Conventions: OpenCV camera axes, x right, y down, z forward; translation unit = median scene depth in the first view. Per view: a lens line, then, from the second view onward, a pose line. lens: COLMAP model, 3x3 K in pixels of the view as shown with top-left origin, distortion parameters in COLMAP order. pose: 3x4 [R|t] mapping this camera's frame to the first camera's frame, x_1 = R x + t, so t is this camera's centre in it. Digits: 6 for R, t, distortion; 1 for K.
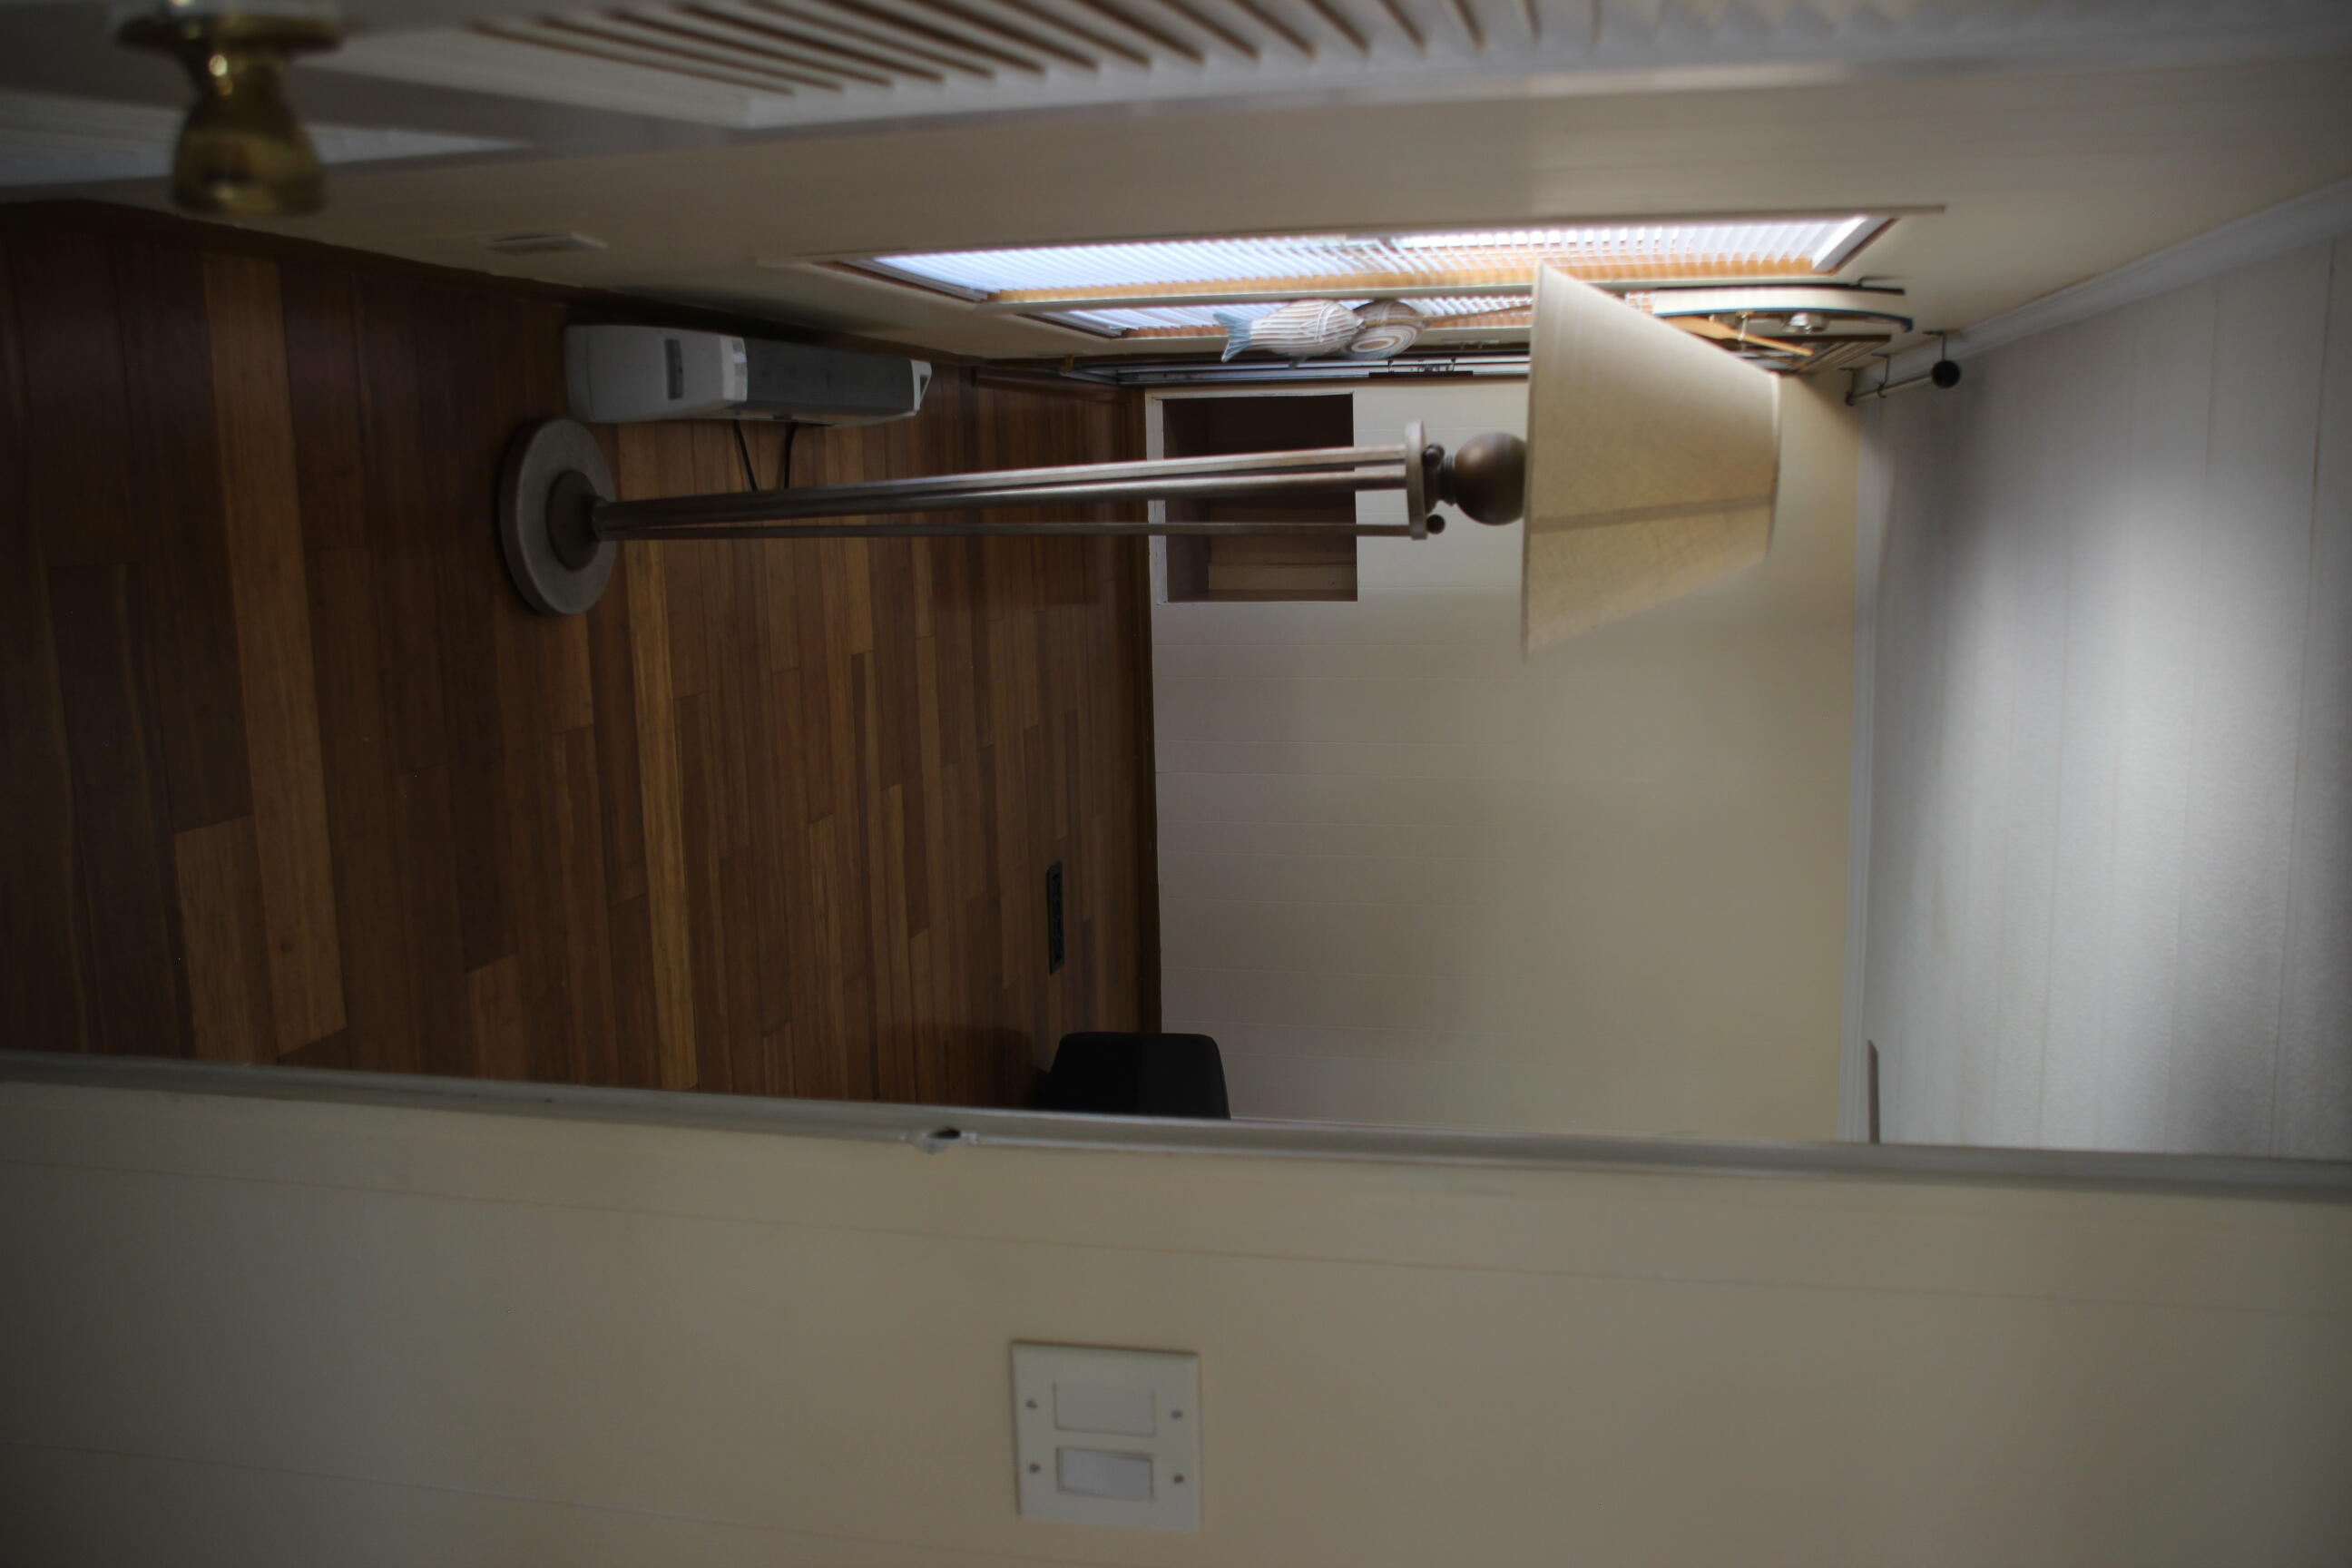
lens RADIAL K [[1958.6, 0, 1169.9], [0, 1958.6, 796.1], [0, 0, 1]] dist [-0.163631, 0.199186]
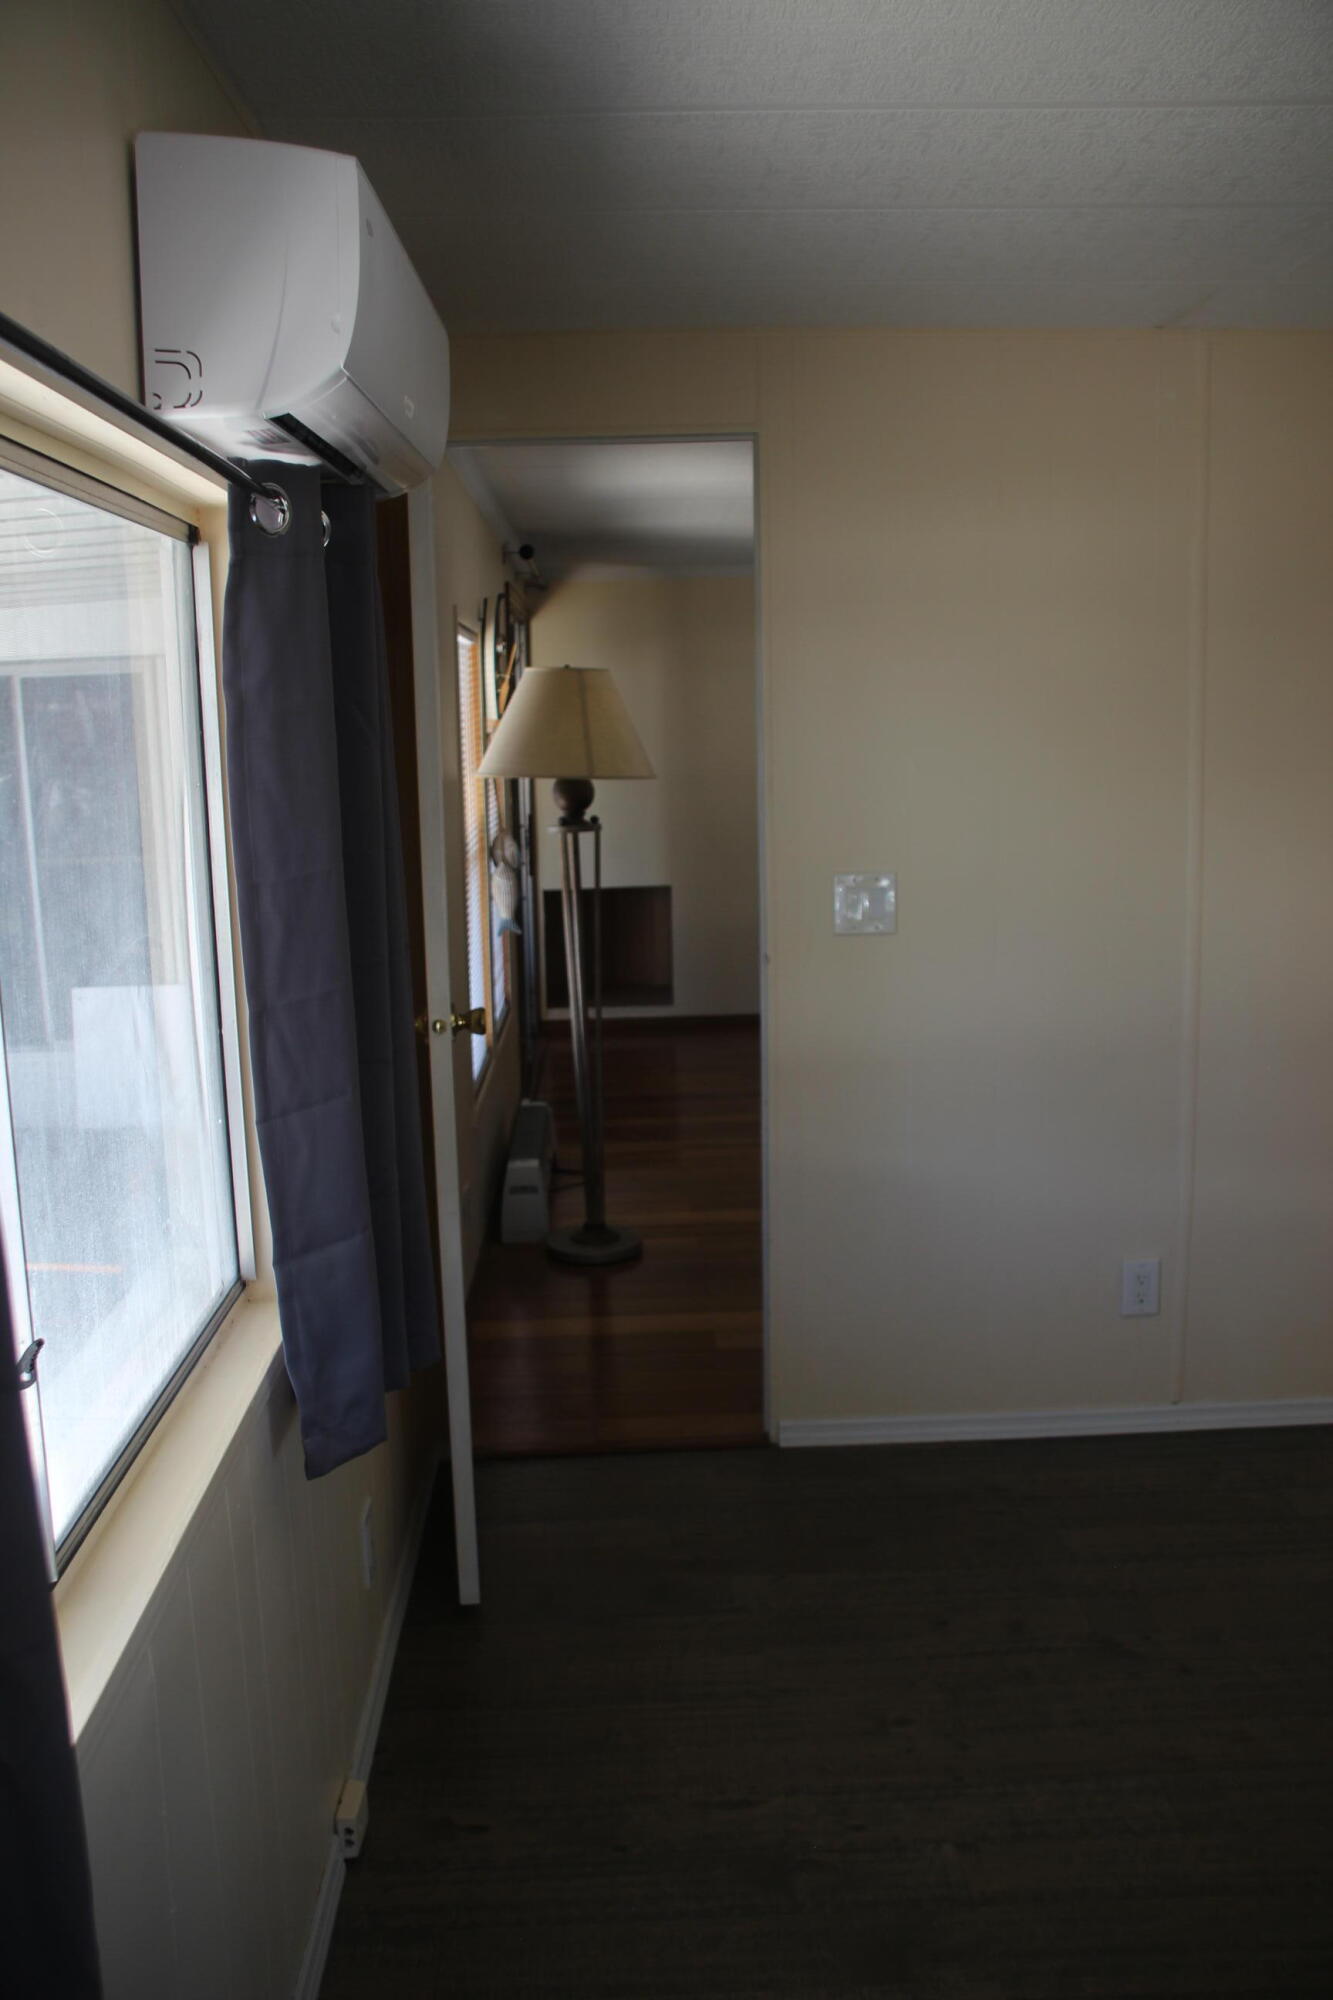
lens RADIAL K [[1665.5, 0, 666.5], [0, 1665.5, 1000.0], [0, 0, 1]] dist [-0.163631, 0.199186]
pose [[-0.003569, -0.998757, 0.049718, -0.133942], [0.990739, -0.010280, -0.135388, 0.161743], [0.135731, 0.048775, 0.989544, -0.697693]]
